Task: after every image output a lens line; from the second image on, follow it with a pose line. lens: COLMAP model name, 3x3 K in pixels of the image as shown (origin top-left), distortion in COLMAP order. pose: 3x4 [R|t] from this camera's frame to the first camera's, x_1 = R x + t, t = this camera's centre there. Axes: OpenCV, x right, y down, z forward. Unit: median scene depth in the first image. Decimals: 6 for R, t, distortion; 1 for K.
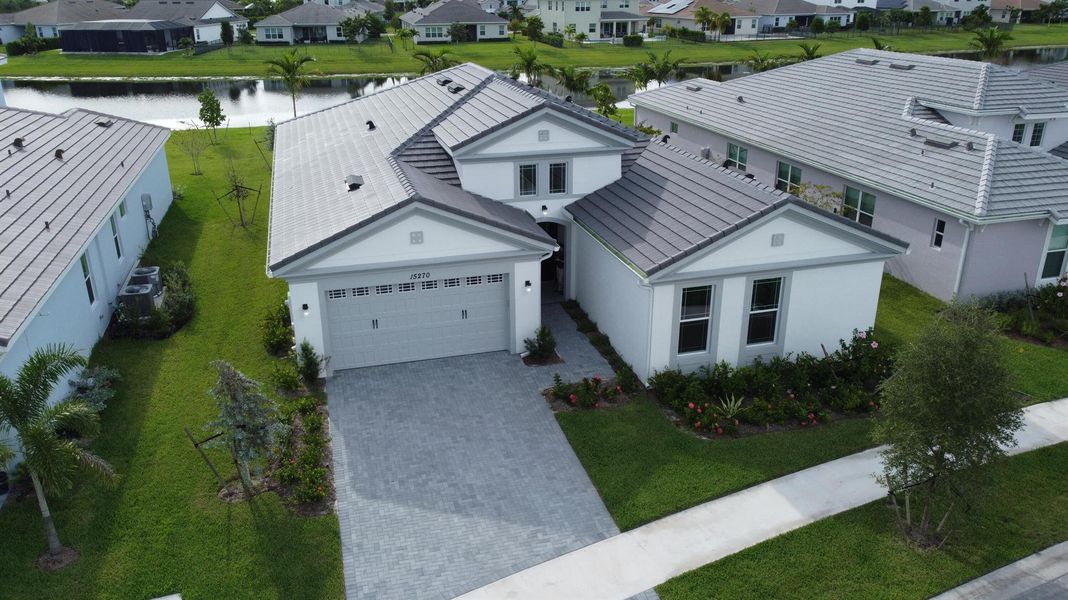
lens RADIAL K [[808.2, 0, 534.0], [0, 808.2, 300.0], [0, 0, 1]] dist [0.003603, -0.007978]
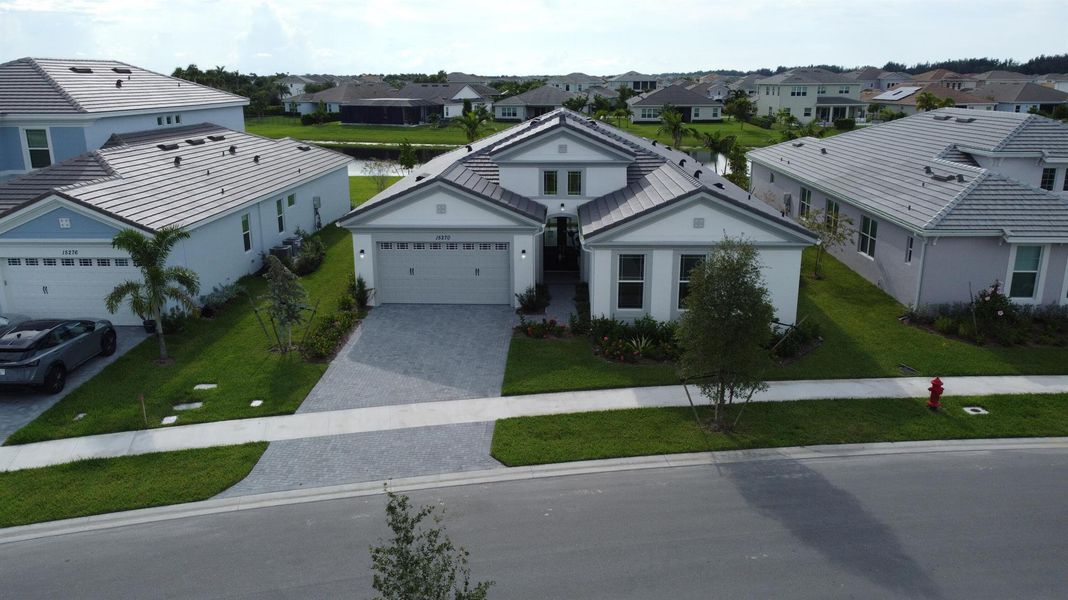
lens RADIAL K [[808.2, 0, 534.0], [0, 808.2, 300.0], [0, 0, 1]] dist [0.003603, -0.007978]
pose [[0.952248, 0.083346, -0.293731, 0.359362], [-0.113962, 0.989520, -0.088678, 0.154094], [0.283262, 0.117917, 0.951766, -0.218151]]
